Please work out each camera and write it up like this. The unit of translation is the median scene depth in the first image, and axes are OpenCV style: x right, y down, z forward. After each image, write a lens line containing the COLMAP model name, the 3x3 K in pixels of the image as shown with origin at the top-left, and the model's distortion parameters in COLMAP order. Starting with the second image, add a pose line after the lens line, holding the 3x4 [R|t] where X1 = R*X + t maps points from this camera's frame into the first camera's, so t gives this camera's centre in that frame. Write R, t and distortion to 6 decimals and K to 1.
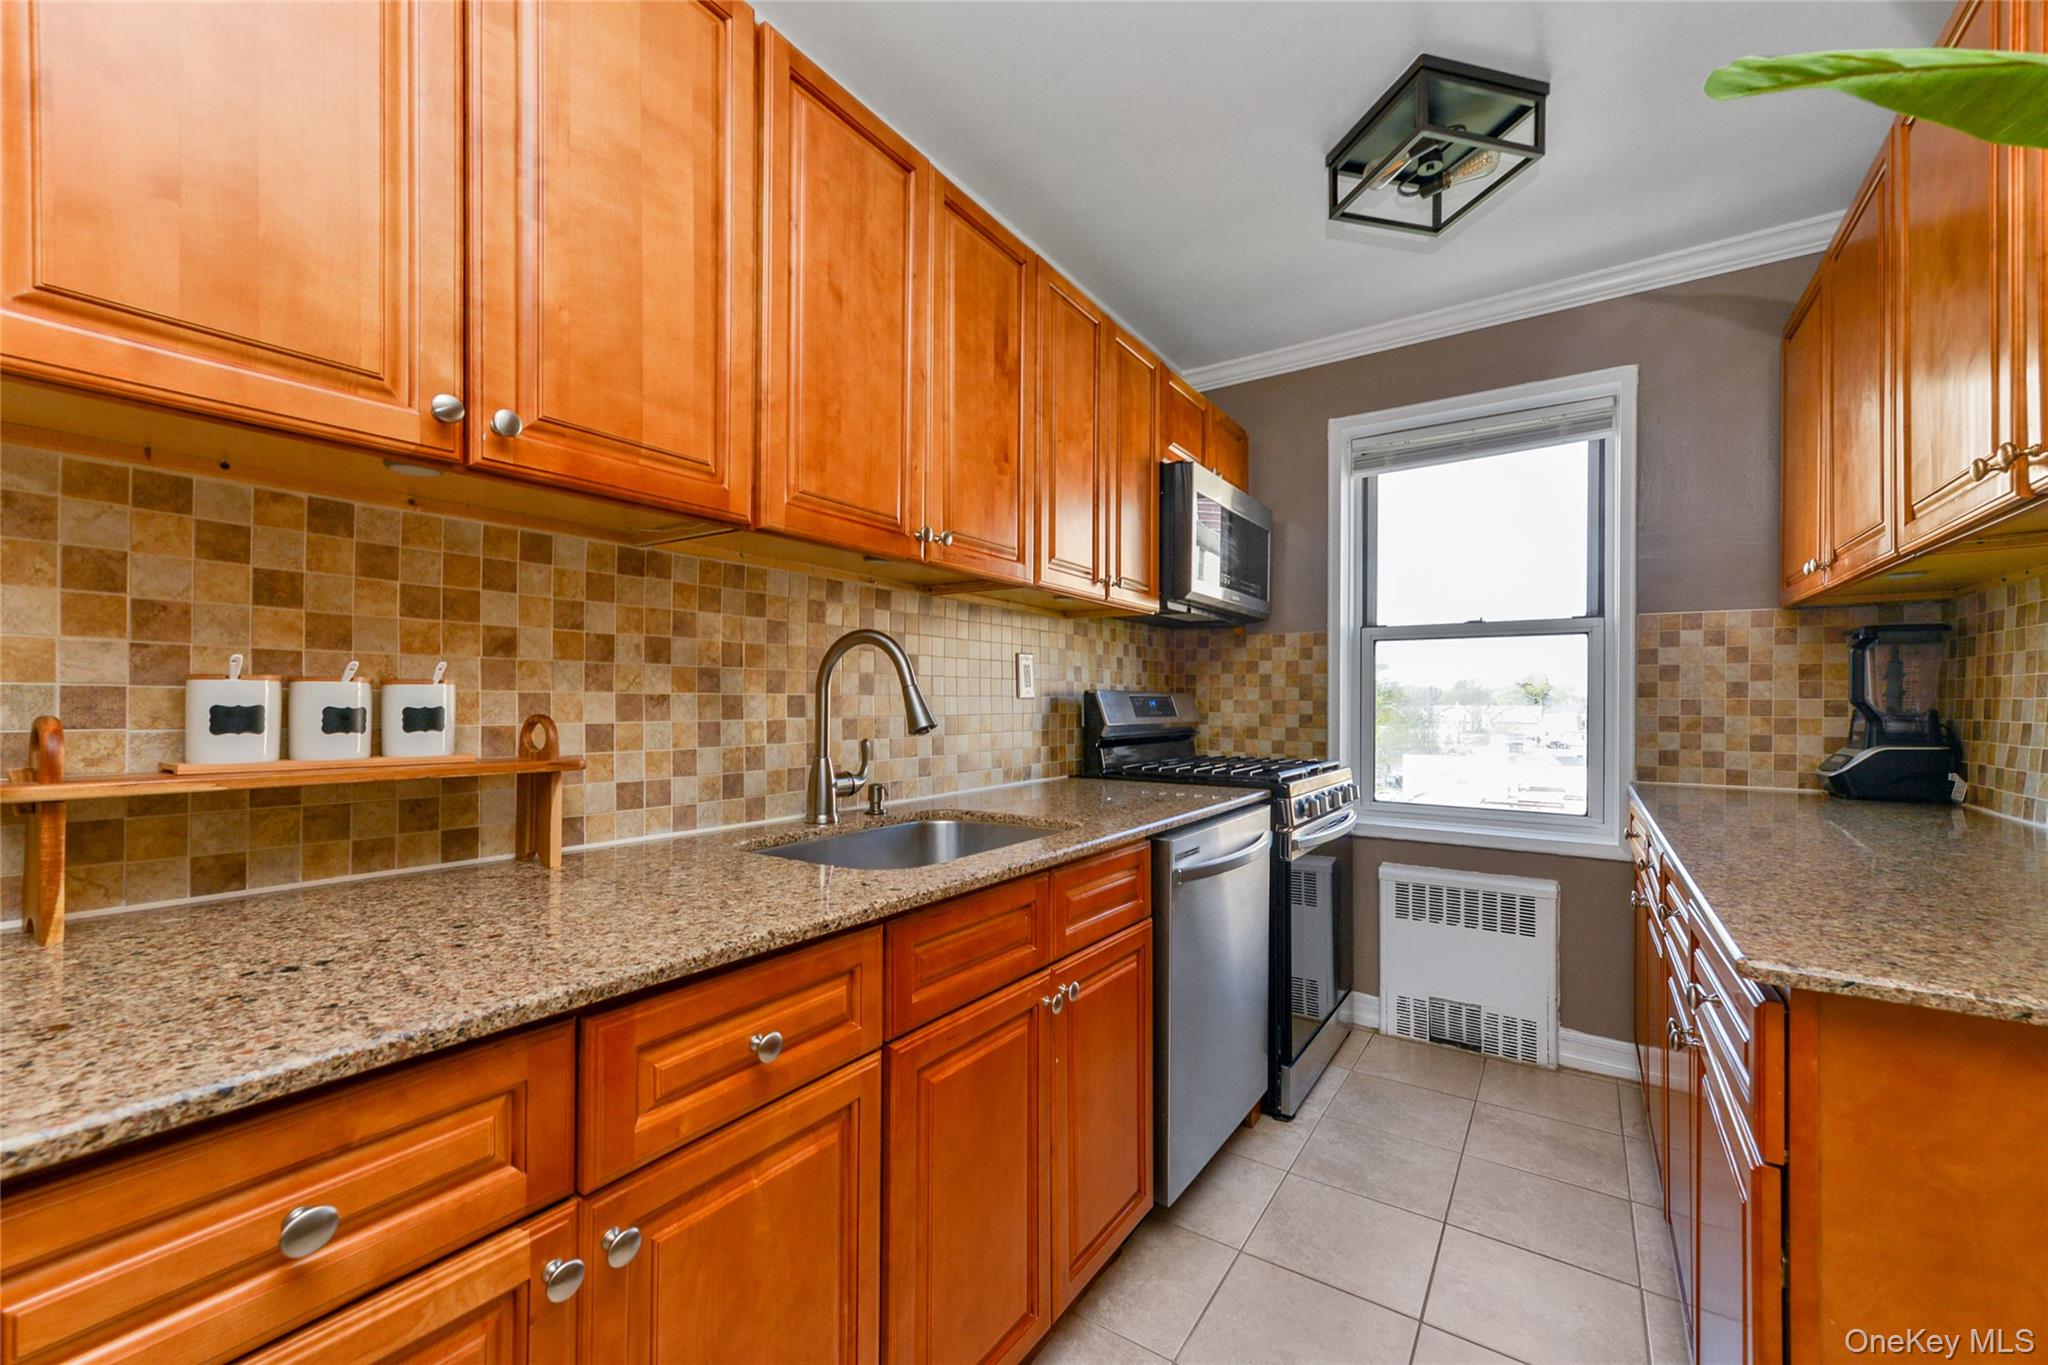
lens RADIAL K [[810.1, 0, 1020.8], [0, 810.1, 700.8], [0, 0, 1]] dist [0.014682, 0.000560]
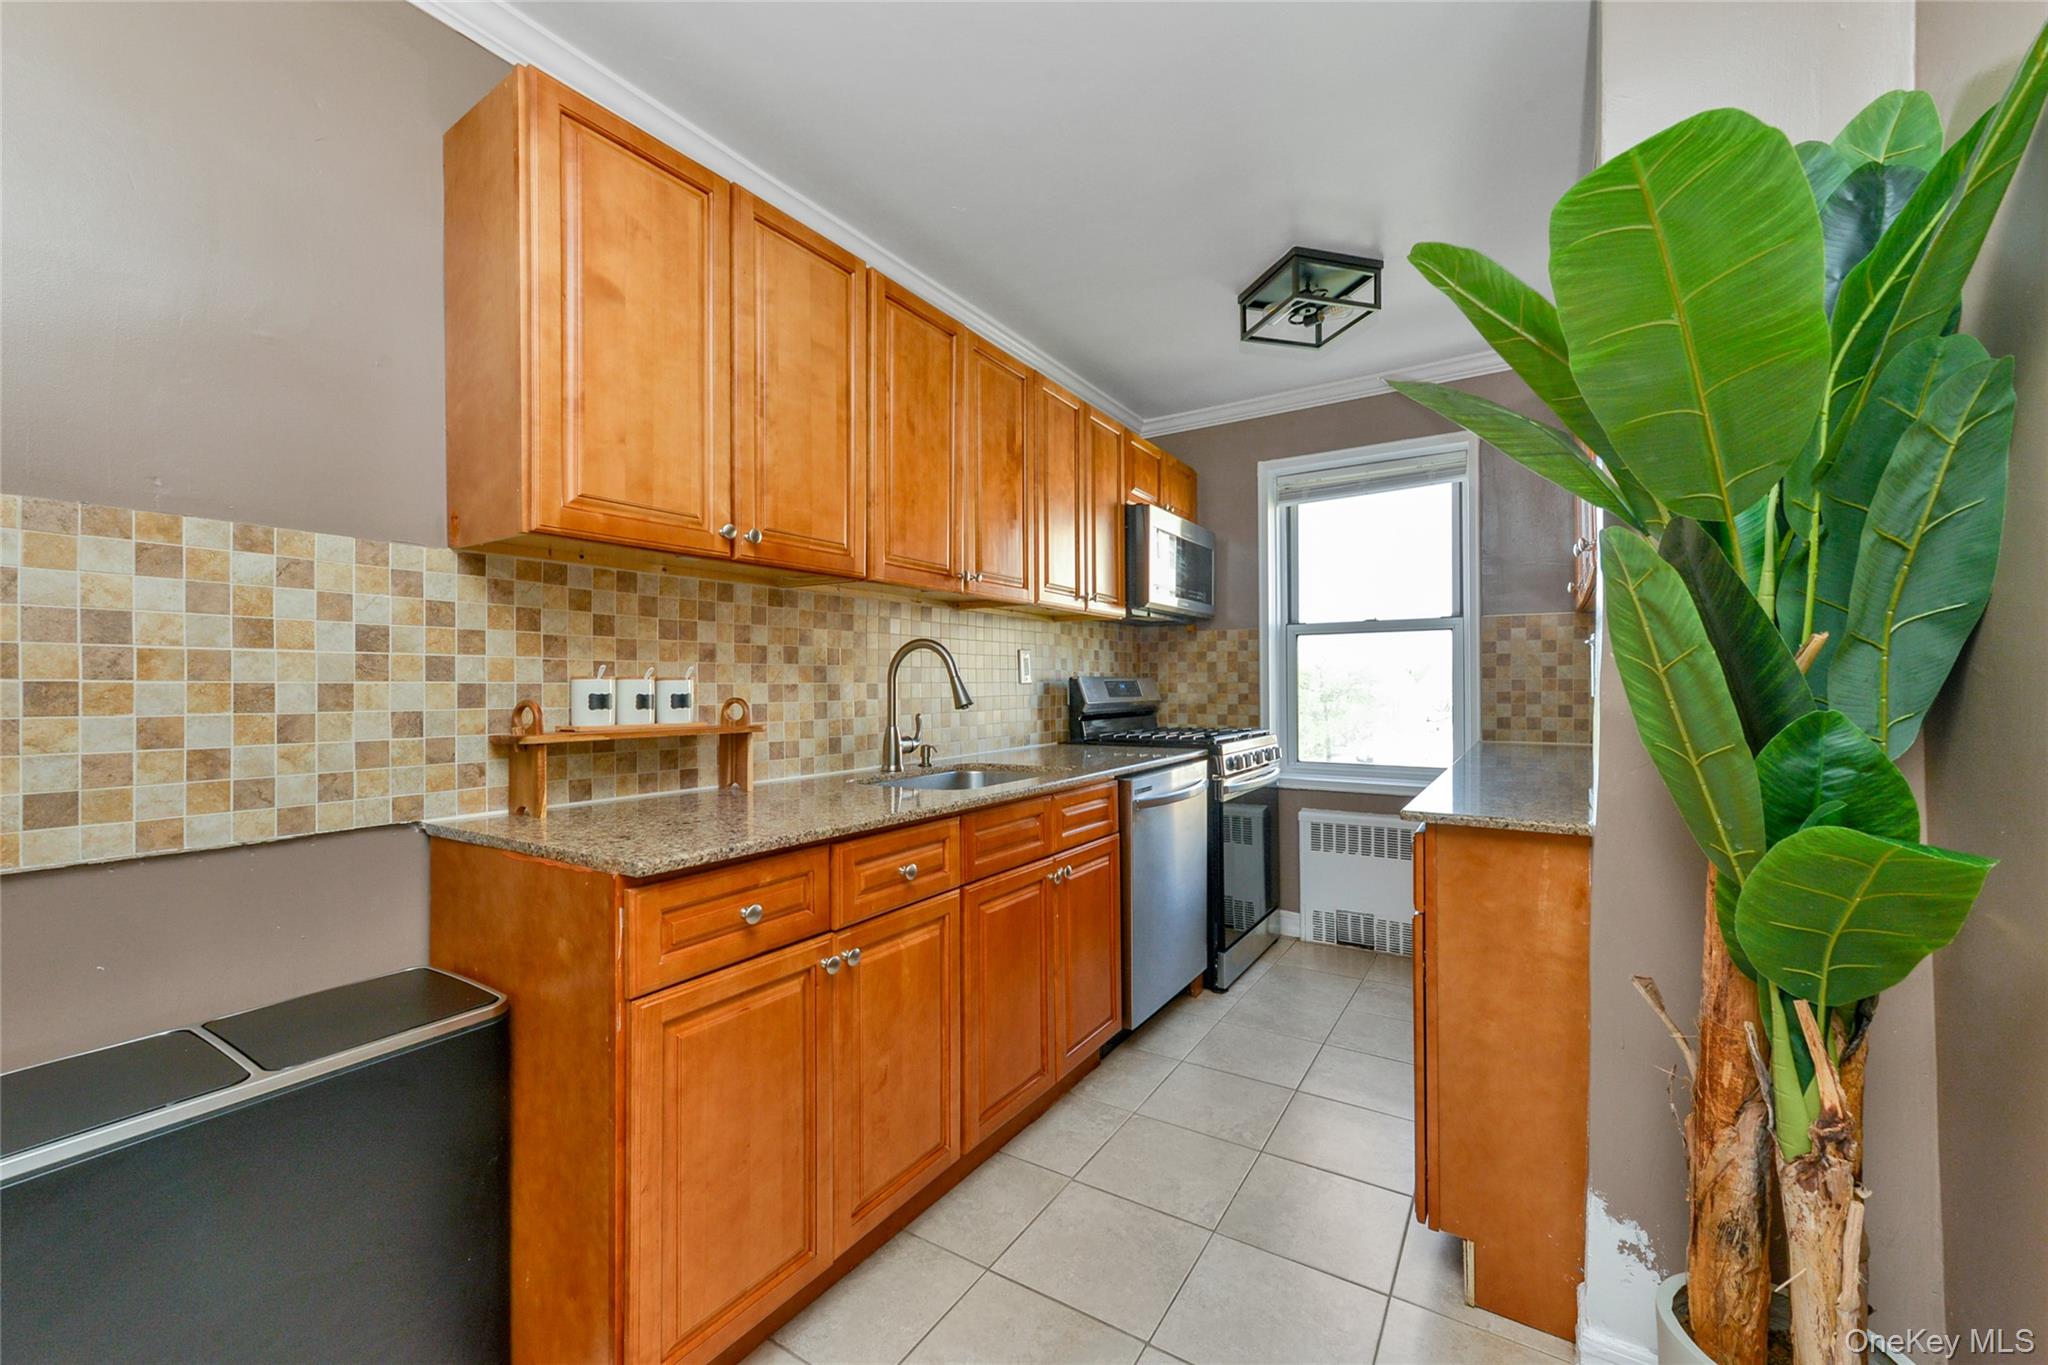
lens RADIAL K [[810.1, 0, 1022.1], [0, 810.1, 685.3], [0, 0, 1]] dist [0.014682, 0.000560]
pose [[0.999580, -0.010219, 0.027132, -0.050397], [0.010187, 0.999947, 0.001333, -0.003105], [-0.027144, -0.001057, 0.999631, -0.457881]]
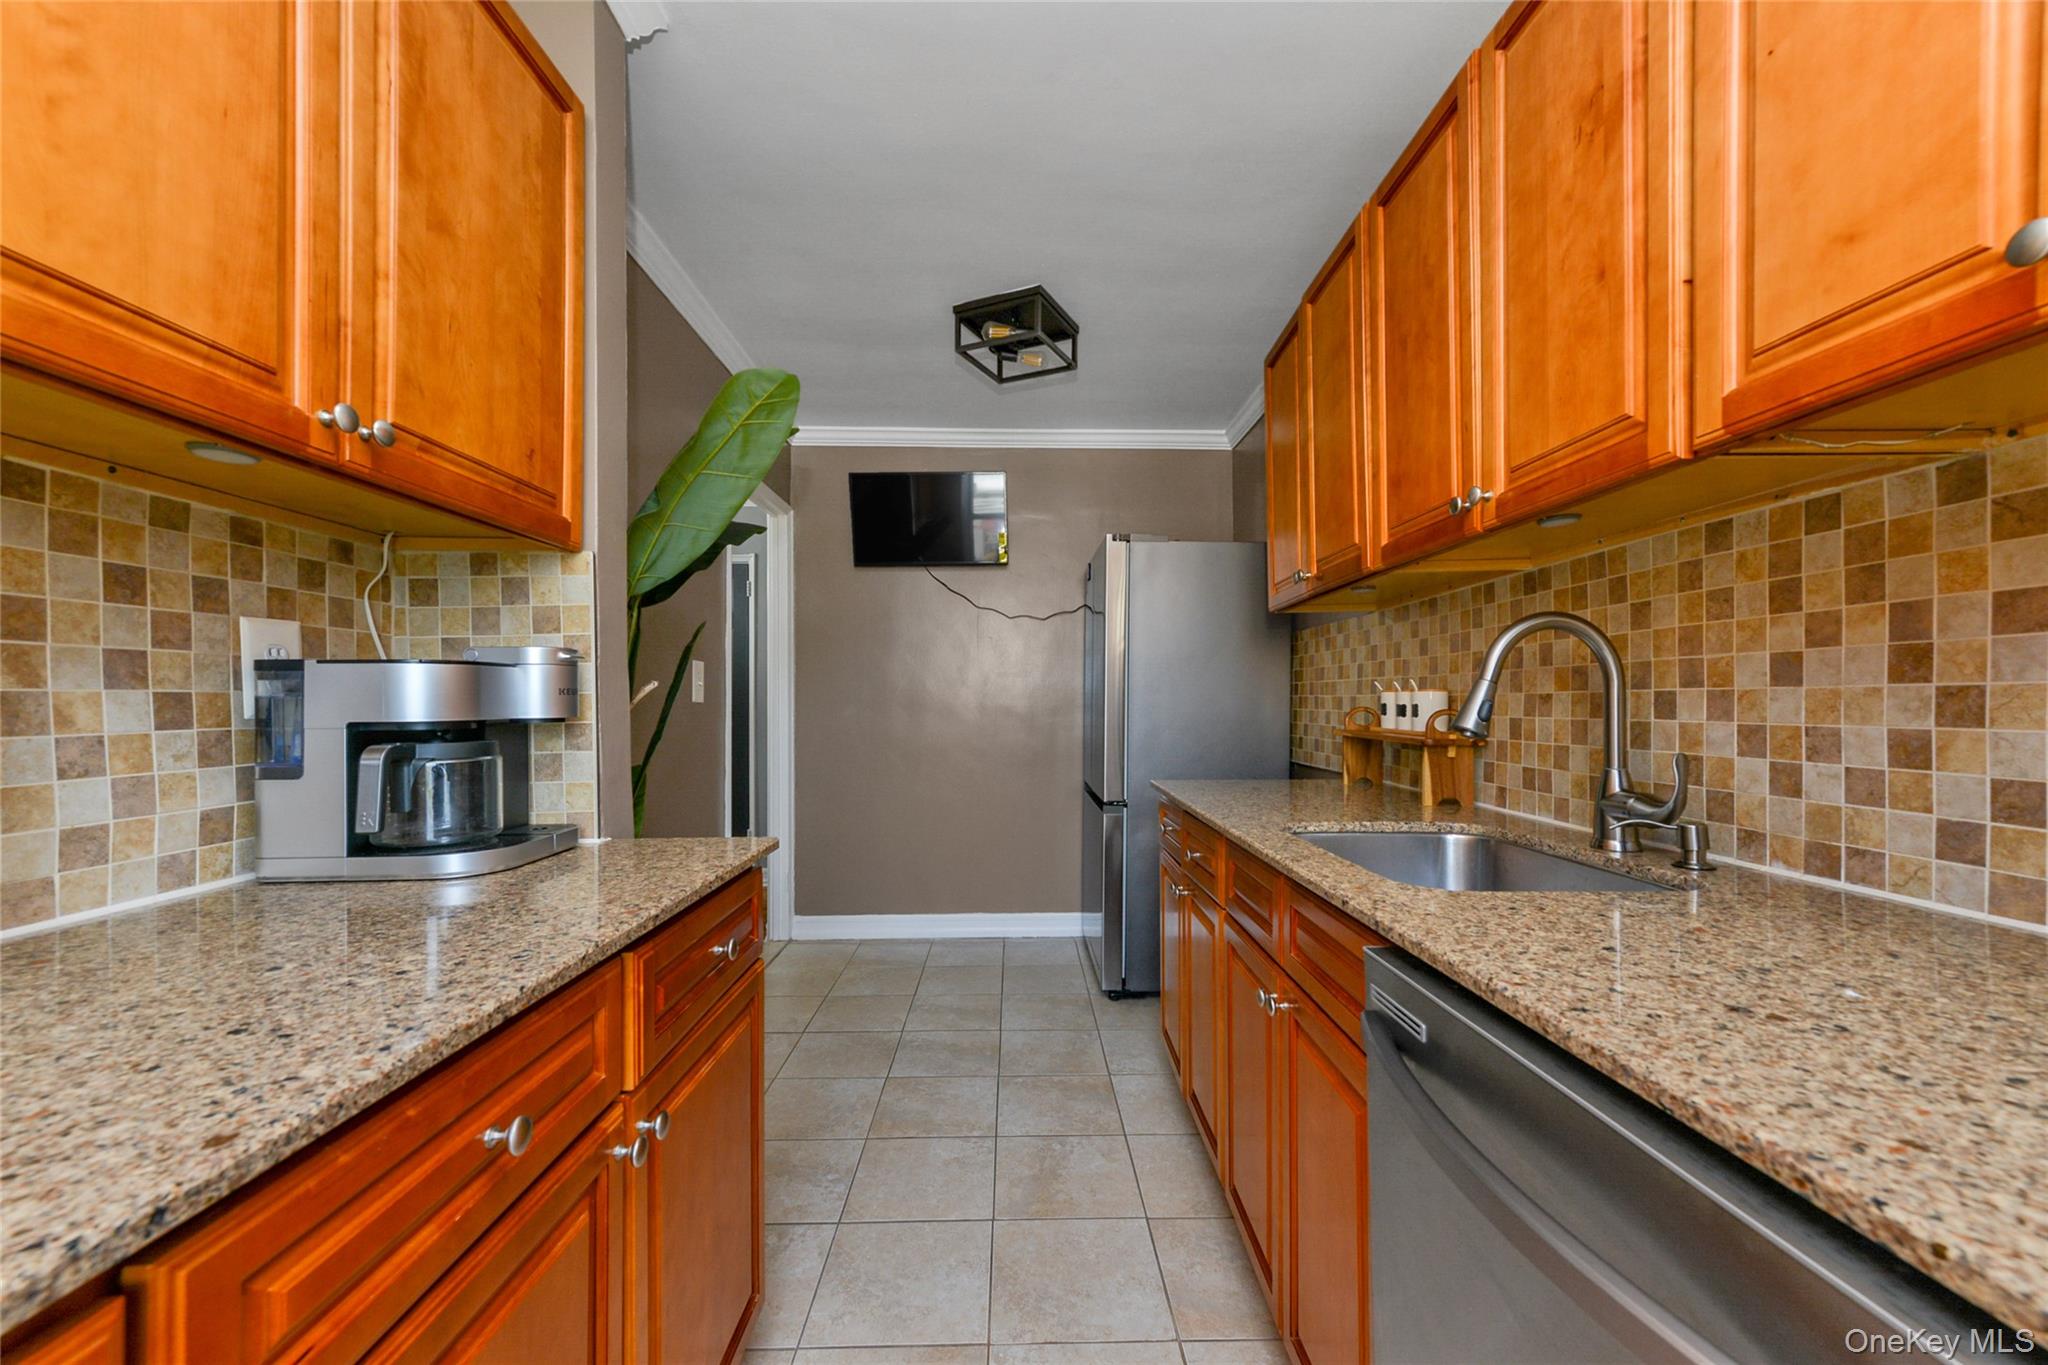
lens RADIAL K [[810.1, 0, 1024.6], [0, 810.1, 691.7], [0, 0, 1]] dist [0.014682, 0.000560]
pose [[-0.812530, -0.006868, -0.582879, 0.703282], [0.003806, 0.999847, -0.017086, 0.005000], [0.582907, -0.016102, -0.812379, 1.313912]]
